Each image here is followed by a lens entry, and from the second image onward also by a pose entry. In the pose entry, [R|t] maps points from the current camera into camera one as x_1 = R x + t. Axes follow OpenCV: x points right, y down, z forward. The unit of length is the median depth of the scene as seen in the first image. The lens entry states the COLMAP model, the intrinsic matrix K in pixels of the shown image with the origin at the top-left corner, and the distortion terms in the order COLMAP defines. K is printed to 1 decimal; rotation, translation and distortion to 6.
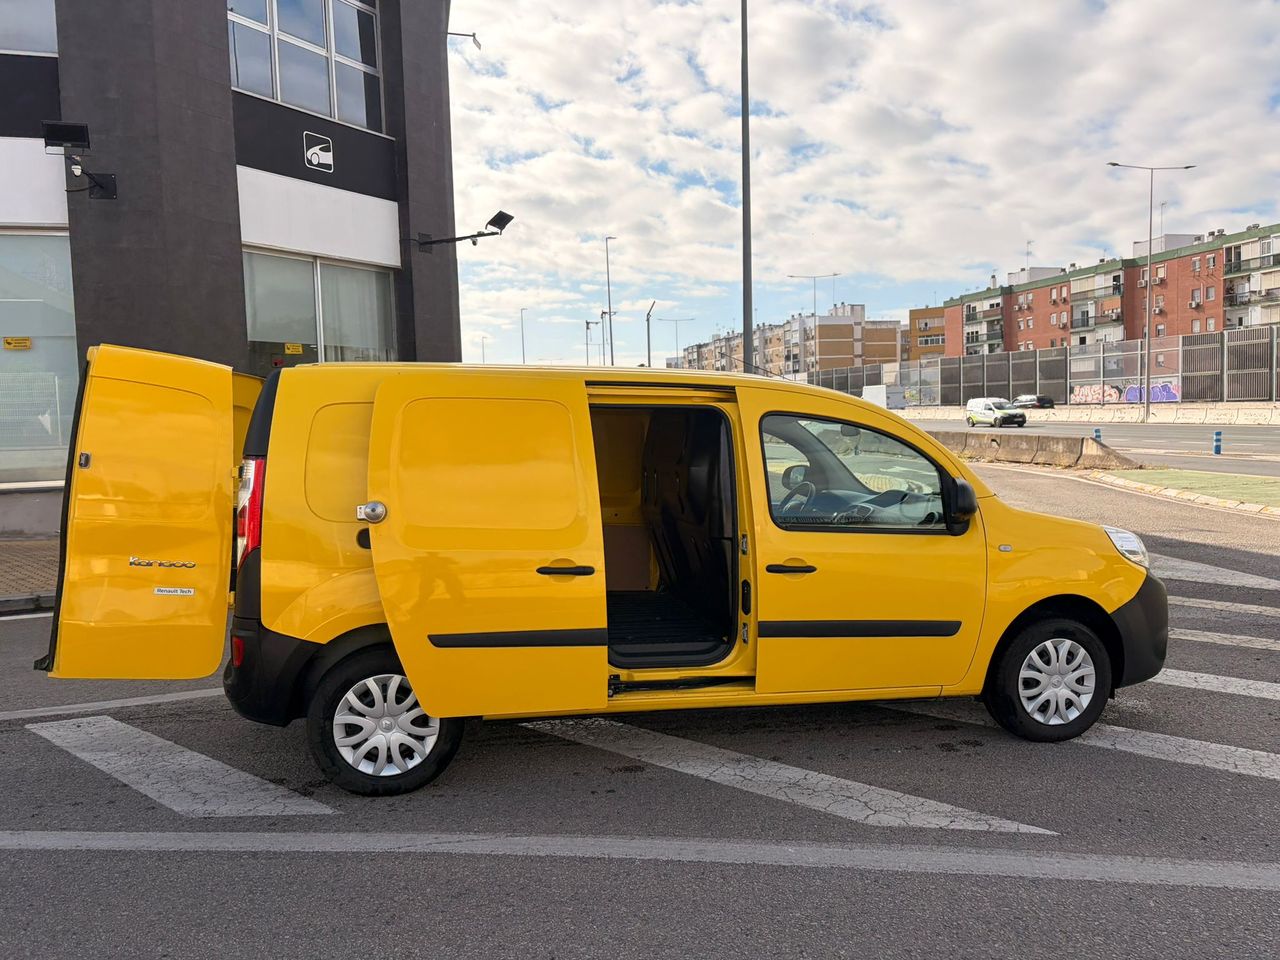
lens RADIAL K [[970.0, 0, 652.0], [0, 970.0, 481.0], [0, 0, 1]] dist [0.043057, -0.037326]
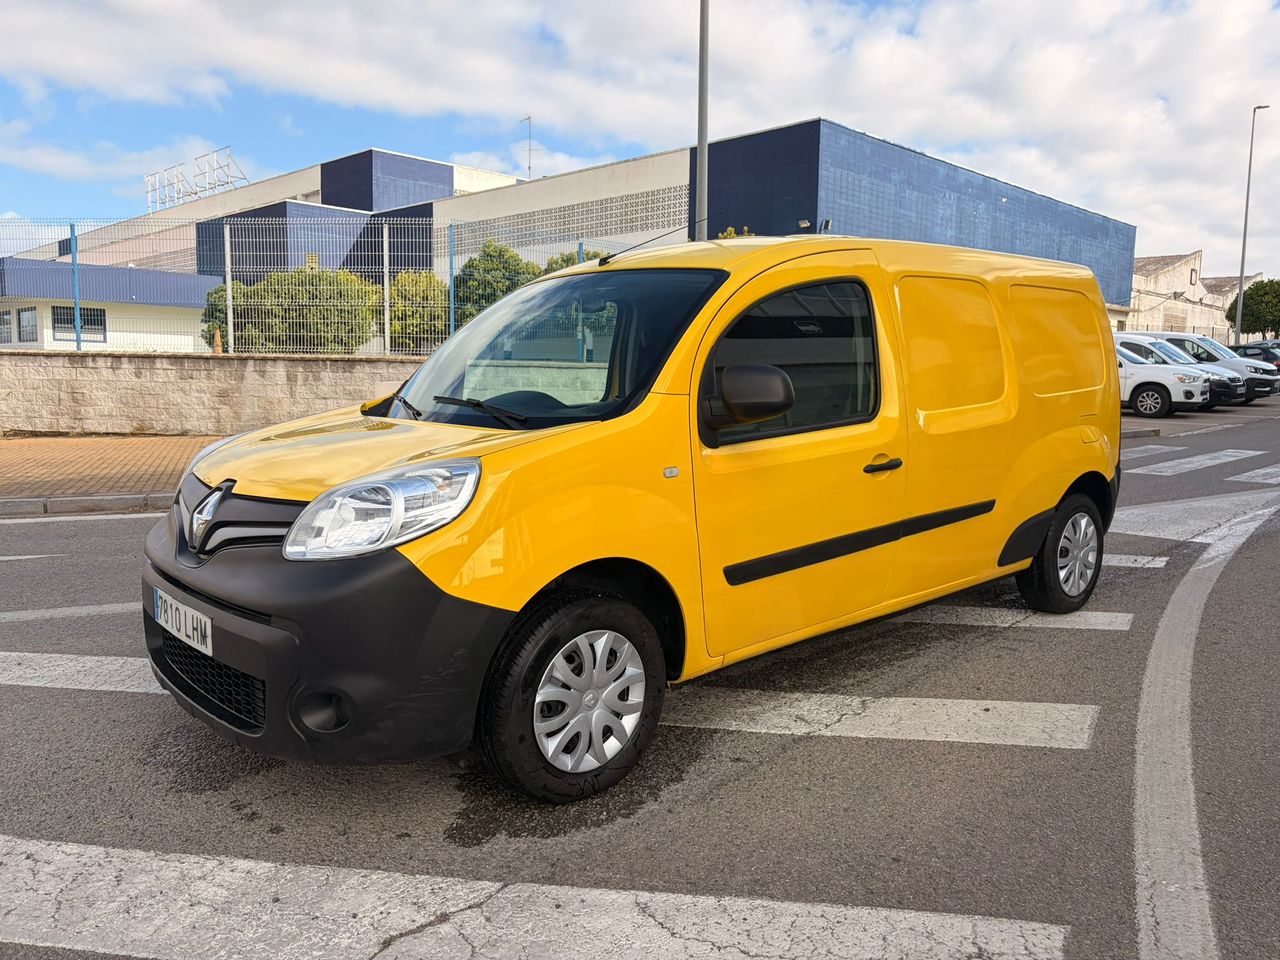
lens RADIAL K [[970.0, 0, 642.4], [0, 970.0, 485.4], [0, 0, 1]] dist [0.043057, -0.037326]
pose [[-0.885778, 0.063631, -0.459727, 0.559562], [-0.021347, 0.983923, 0.177315, -0.054378], [0.463618, 0.166875, -0.870179, 1.840056]]
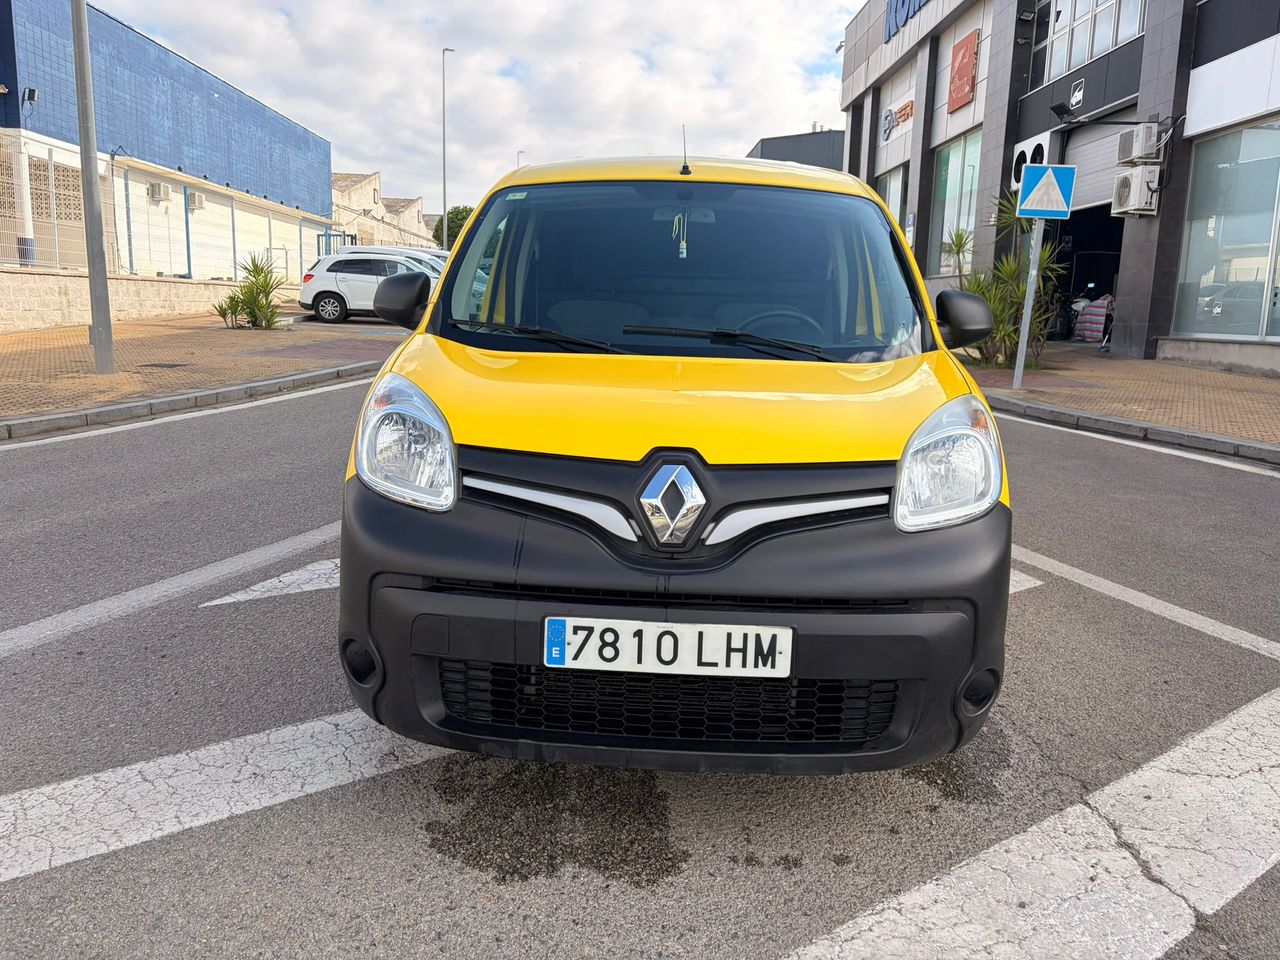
lens RADIAL K [[970.0, 0, 634.1], [0, 970.0, 472.7], [0, 0, 1]] dist [0.043057, -0.037326]
pose [[-0.278083, 0.181749, -0.943206, 0.936909], [-0.081669, 0.973907, 0.211743, -0.024382], [0.957079, 0.135913, -0.255983, 1.278350]]
